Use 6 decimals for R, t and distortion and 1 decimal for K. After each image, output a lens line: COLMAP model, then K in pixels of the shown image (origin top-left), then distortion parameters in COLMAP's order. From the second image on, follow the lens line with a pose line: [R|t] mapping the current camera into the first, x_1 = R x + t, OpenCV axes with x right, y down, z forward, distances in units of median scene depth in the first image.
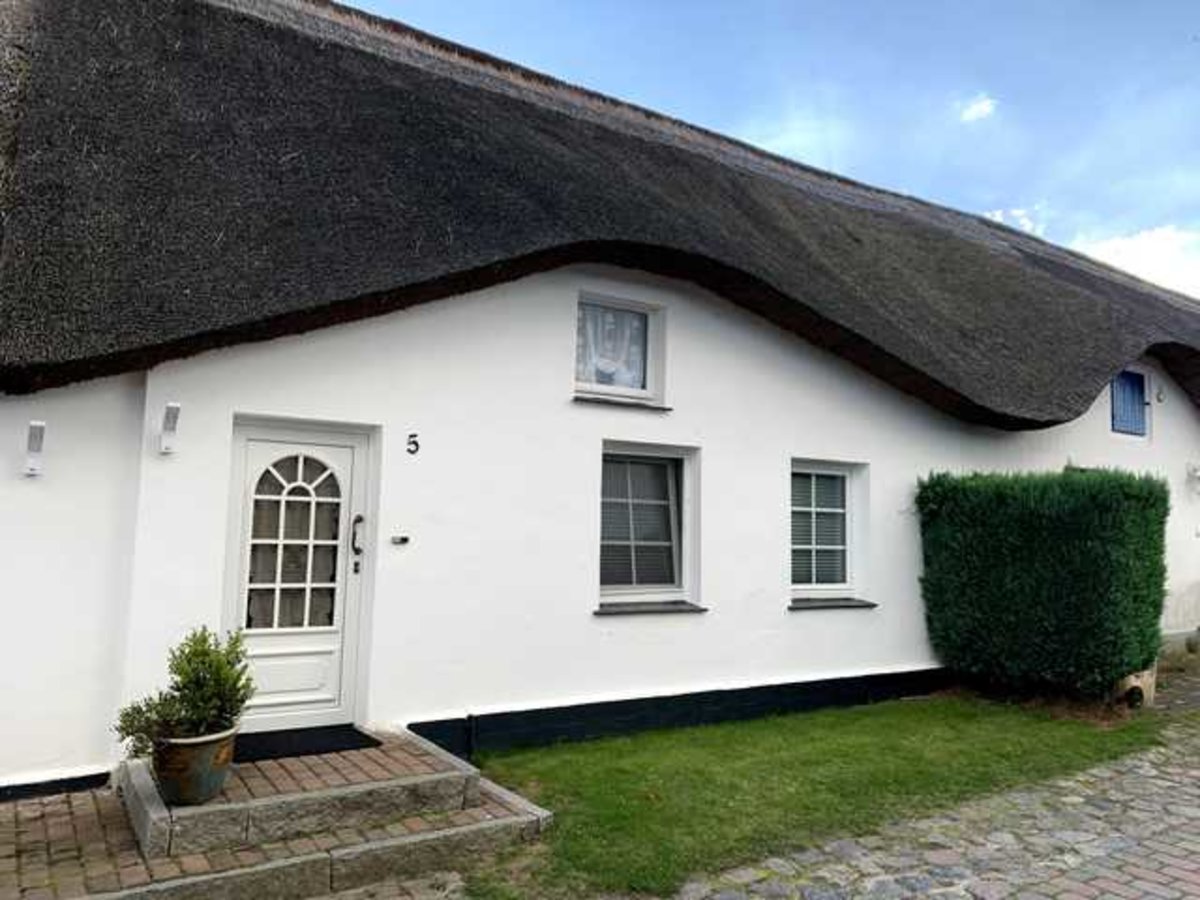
lens RADIAL K [[908.6, 0, 586.2], [0, 908.6, 427.9], [0, 0, 1]] dist [0.008441, -0.008703]
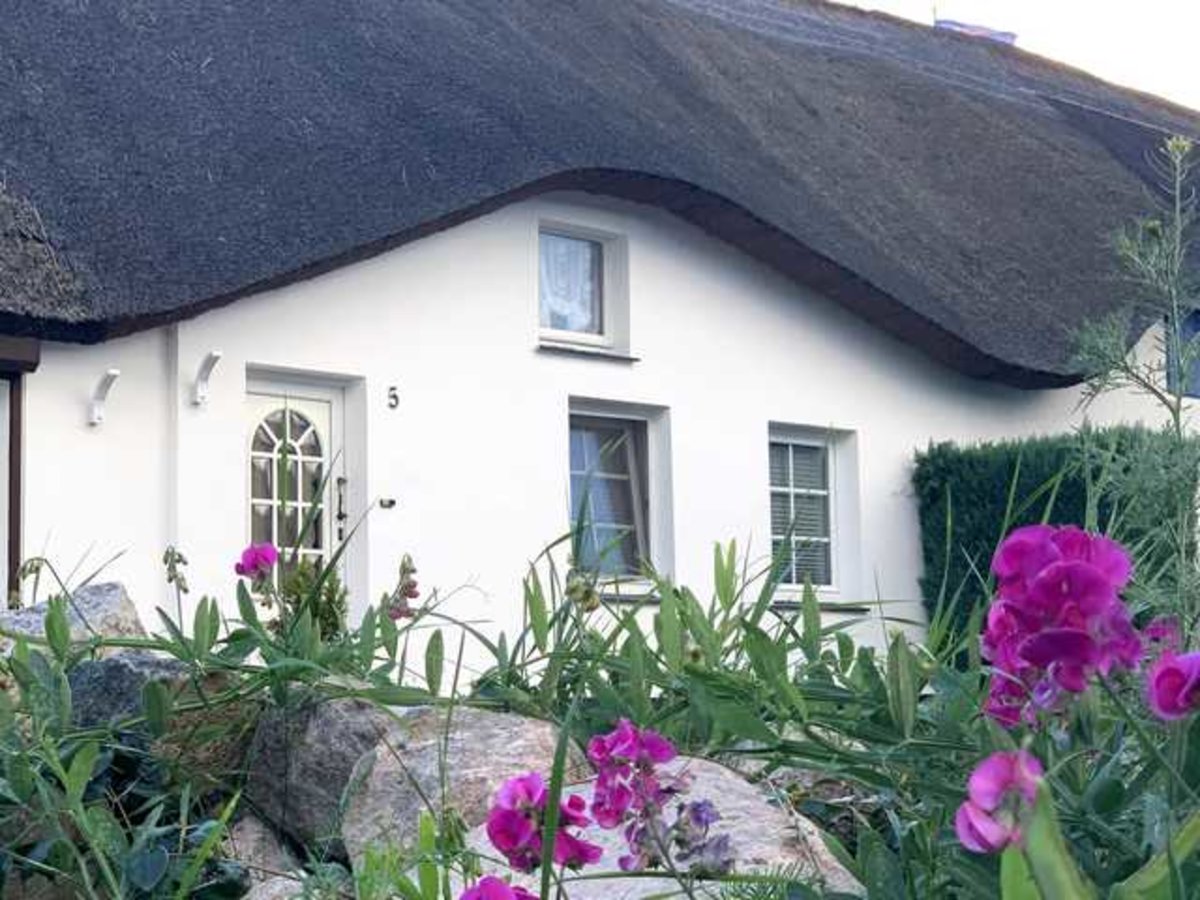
lens RADIAL K [[2532.3, 0, 600.2], [0, 2532.3, 451.4], [0, 0, 1]] dist [-0.183780, 0.000000]
pose [[0.970590, -0.021637, 0.239763, -0.477339], [0.023008, 0.999731, -0.002924, 0.066777], [-0.239636, 0.008354, 0.970827, -1.188257]]
